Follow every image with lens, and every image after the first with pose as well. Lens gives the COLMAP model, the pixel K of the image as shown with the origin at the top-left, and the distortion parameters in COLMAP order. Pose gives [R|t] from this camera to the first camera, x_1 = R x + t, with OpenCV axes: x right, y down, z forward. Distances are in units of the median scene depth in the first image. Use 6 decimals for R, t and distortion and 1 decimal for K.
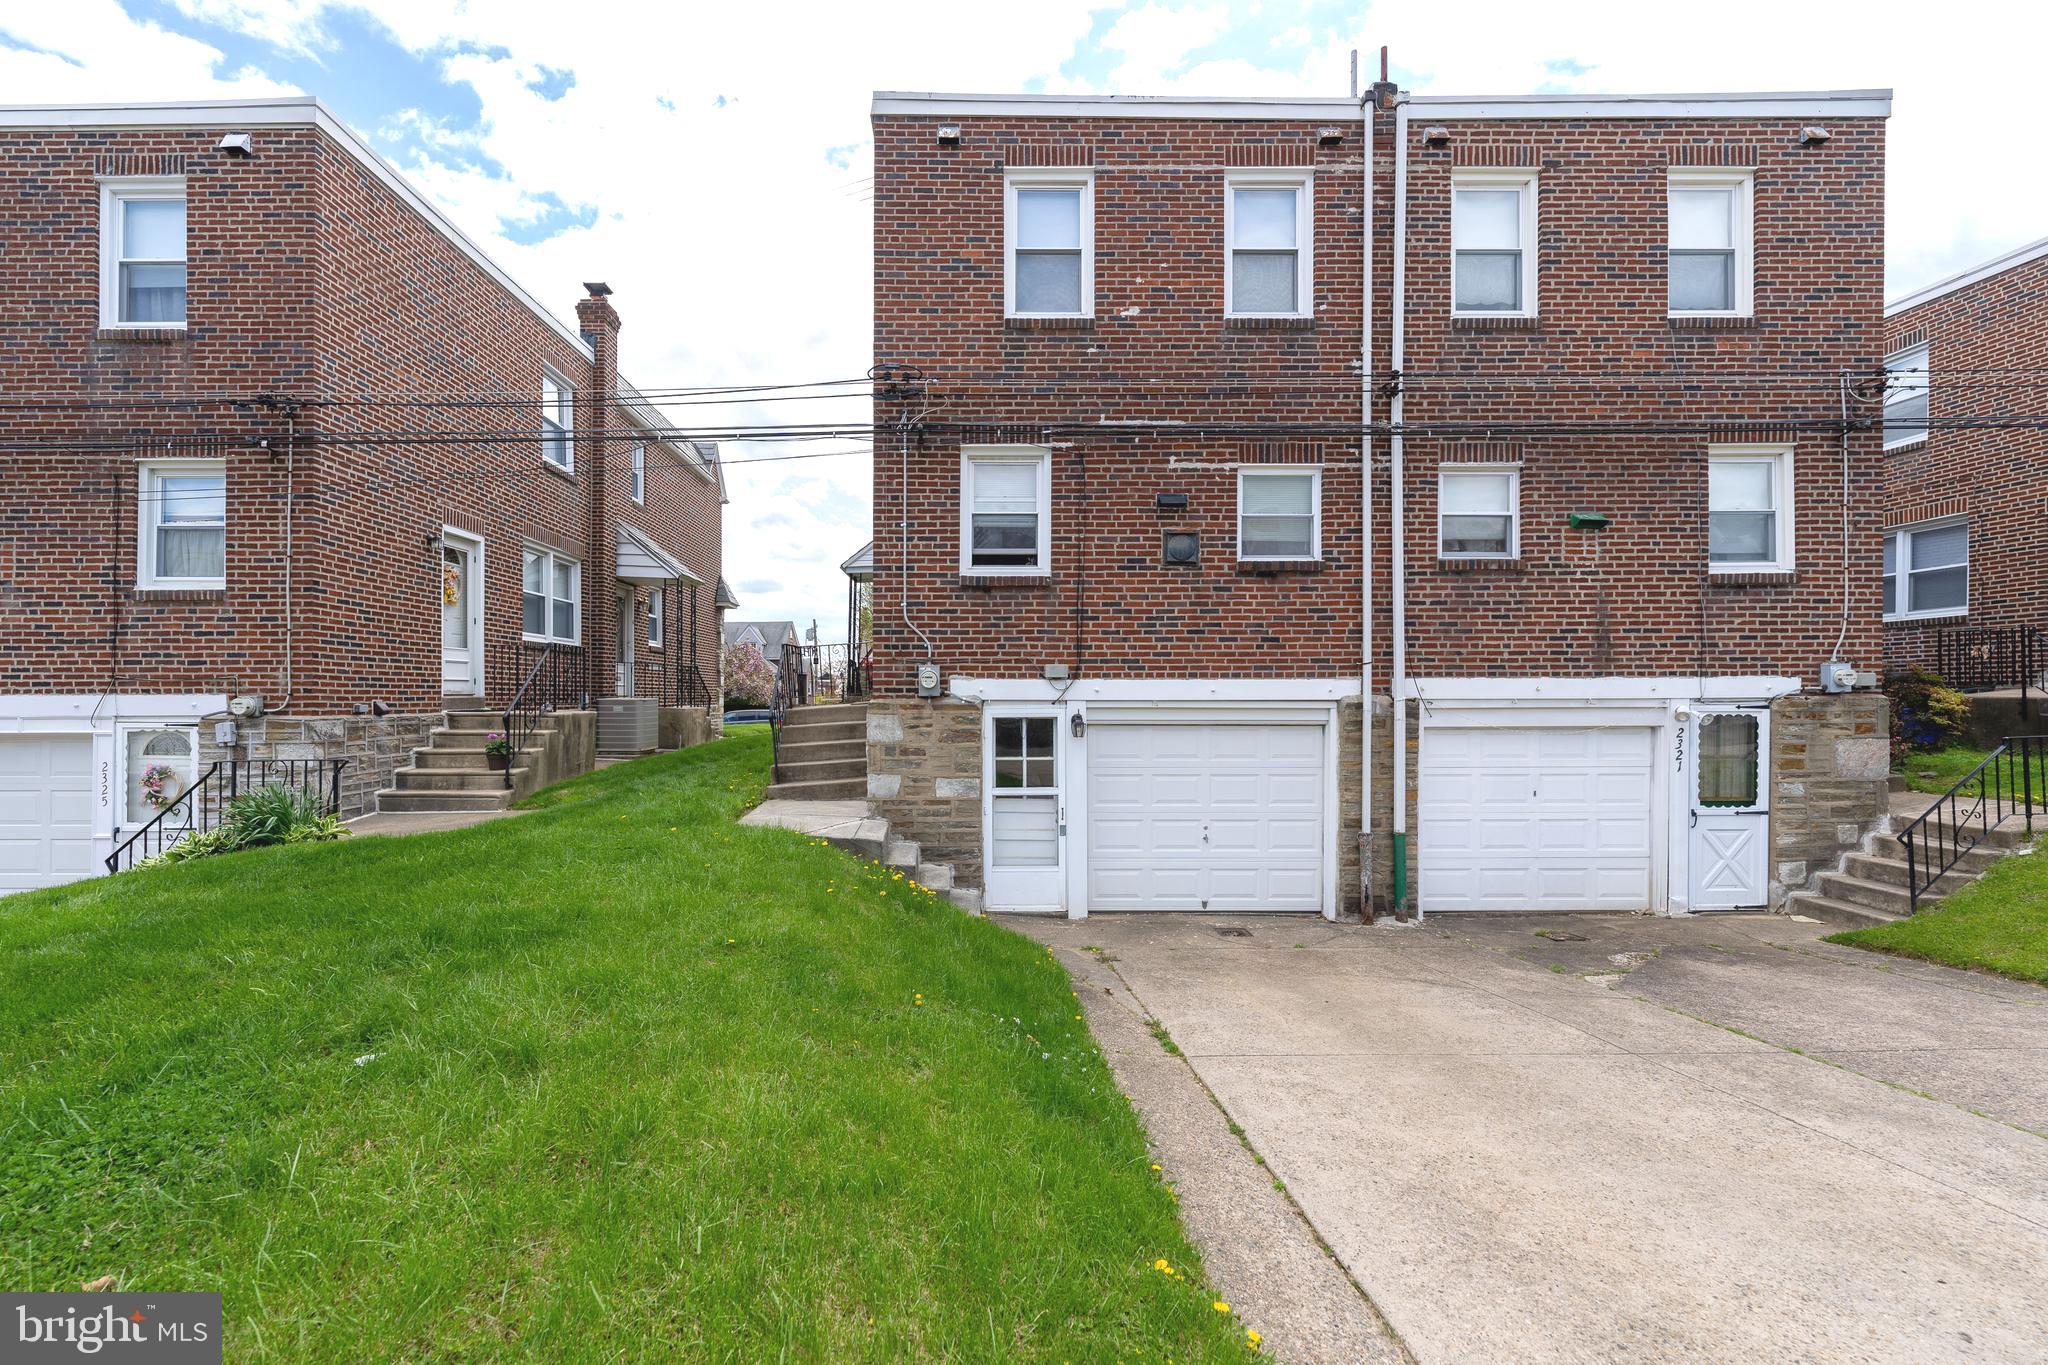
lens RADIAL K [[821.2, 0, 1019.1], [0, 821.2, 692.1], [0, 0, 1]] dist [-0.000049, -0.000024]
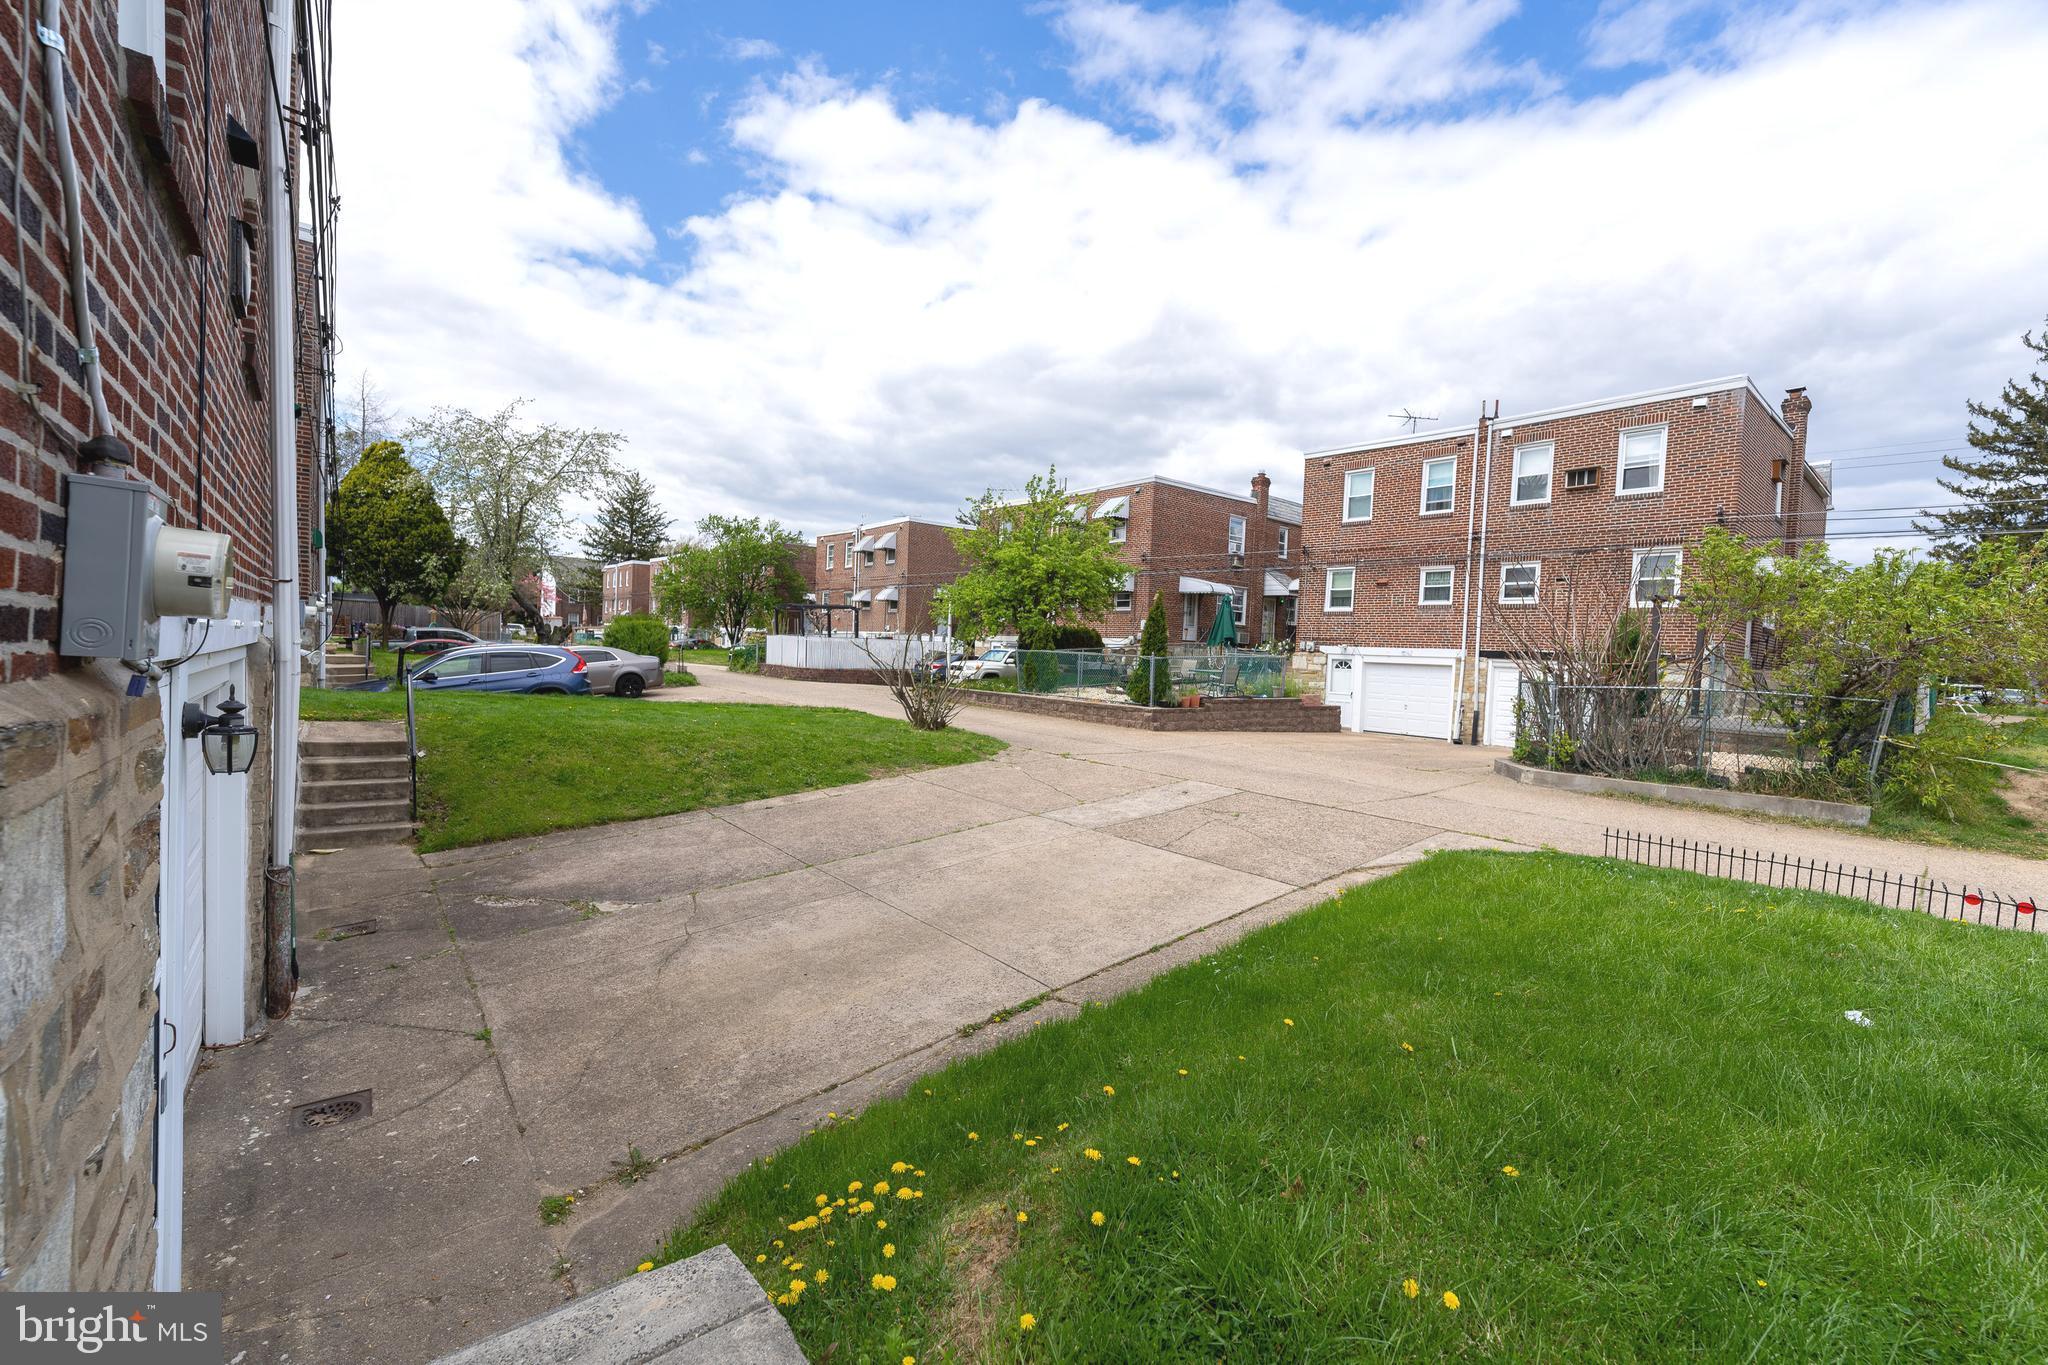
lens RADIAL K [[821.2, 0, 1024.8], [0, 821.2, 688.5], [0, 0, 1]] dist [-0.000049, -0.000024]
pose [[-0.590210, -0.055354, 0.805350, -0.476820], [-0.050730, 0.998218, 0.031433, 0.004643], [-0.805654, -0.022303, -0.591966, 1.251901]]
